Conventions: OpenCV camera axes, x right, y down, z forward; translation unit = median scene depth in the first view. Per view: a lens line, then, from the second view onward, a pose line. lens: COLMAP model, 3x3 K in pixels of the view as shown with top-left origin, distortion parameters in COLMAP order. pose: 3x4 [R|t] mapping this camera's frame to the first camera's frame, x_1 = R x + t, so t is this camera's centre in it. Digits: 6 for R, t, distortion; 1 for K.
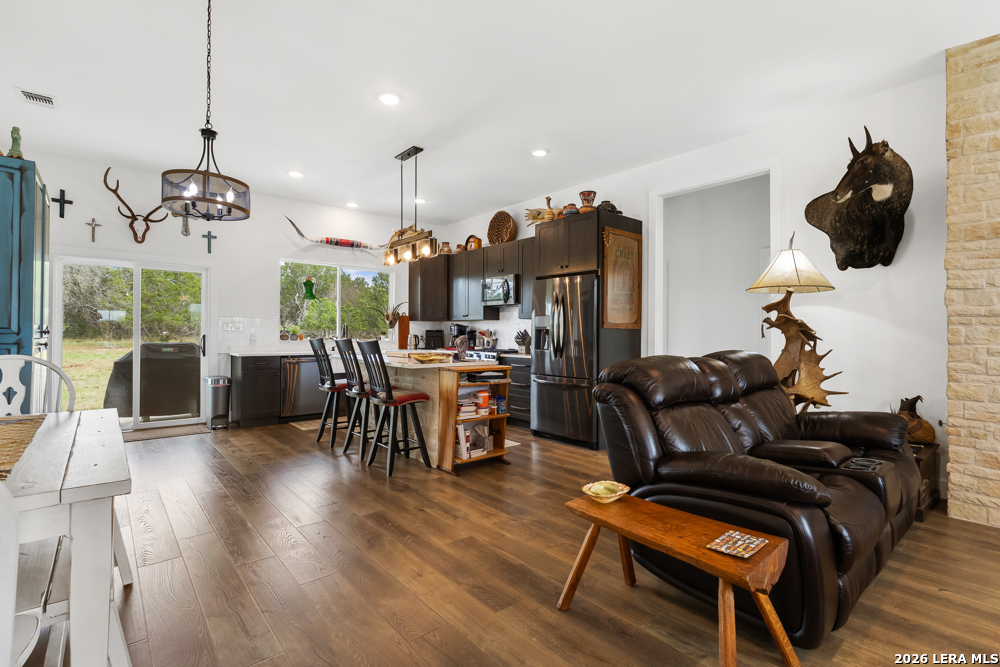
lens RADIAL K [[475.6, 0, 500.0], [0, 475.6, 333.5], [0, 0, 1]] dist [0.004651, -0.000141]
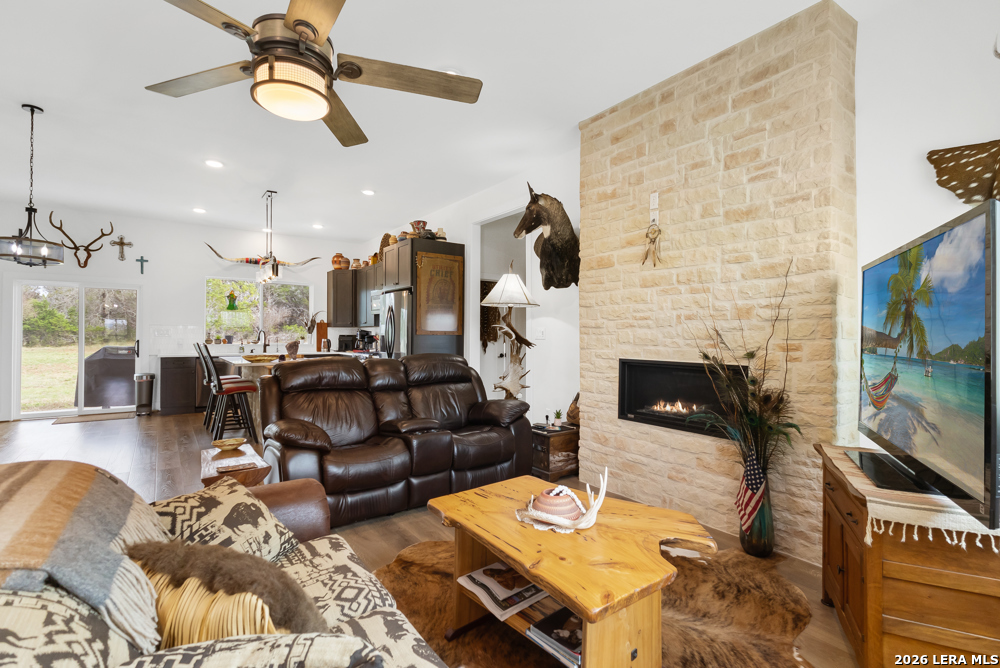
lens RADIAL K [[480.7, 0, 500.0], [0, 480.7, 334.0], [0, 0, 1]] dist [0.000256, -0.000536]
pose [[0.996459, -0.001602, -0.084061, 0.706545], [0.001380, 0.999995, -0.002700, -0.012897], [0.084065, 0.002574, 0.996457, -0.279110]]
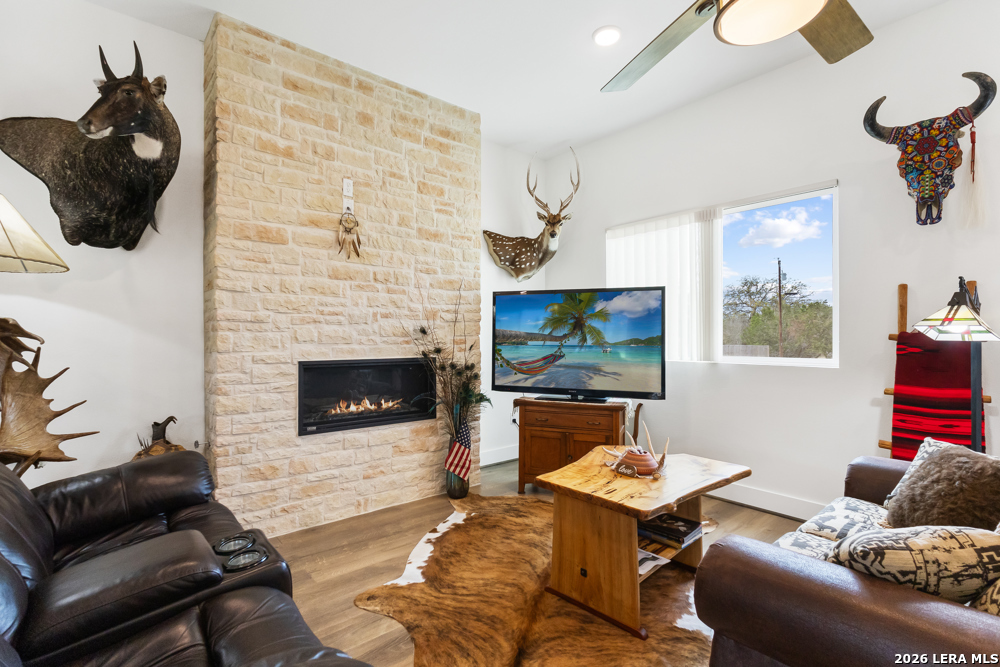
lens RADIAL K [[462.2, 0, 497.0], [0, 462.2, 330.2], [0, 0, 1]] dist [0.001207, -0.000117]
pose [[0.003402, 0.002444, 0.999991, 0.085090], [-0.003697, 0.999990, -0.002431, -0.015848], [-0.999987, -0.003689, 0.003411, 0.416099]]
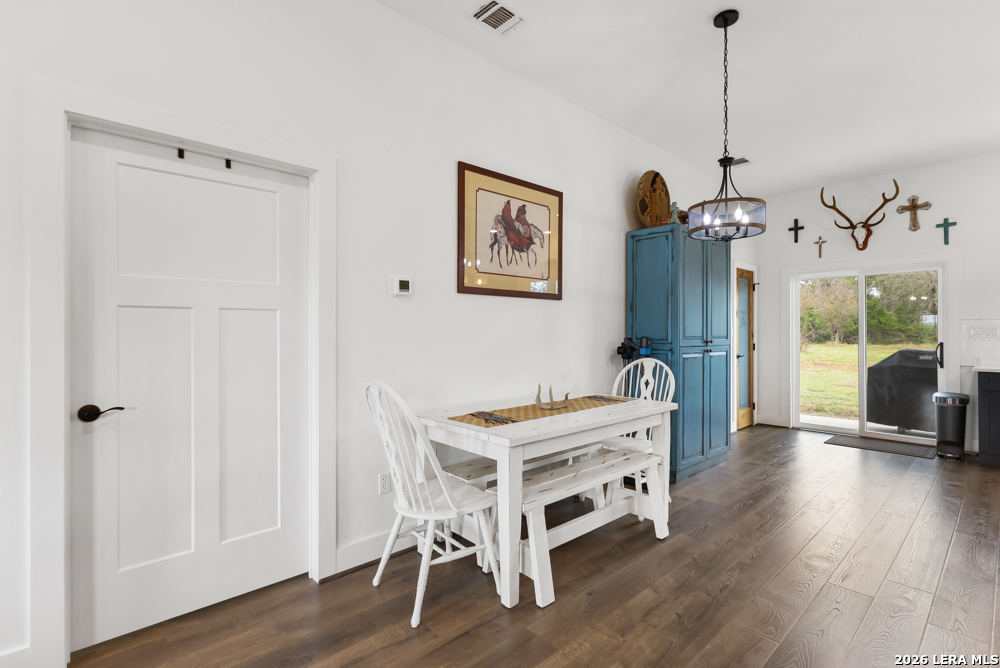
lens RADIAL K [[462.2, 0, 497.0], [0, 462.2, 330.7], [0, 0, 1]] dist [0.001207, -0.000117]
pose [[0.030399, -0.010203, -0.999486, 0.291353], [0.002680, 0.999945, -0.010126, -0.019987], [0.999534, -0.002371, 0.030424, 0.316418]]
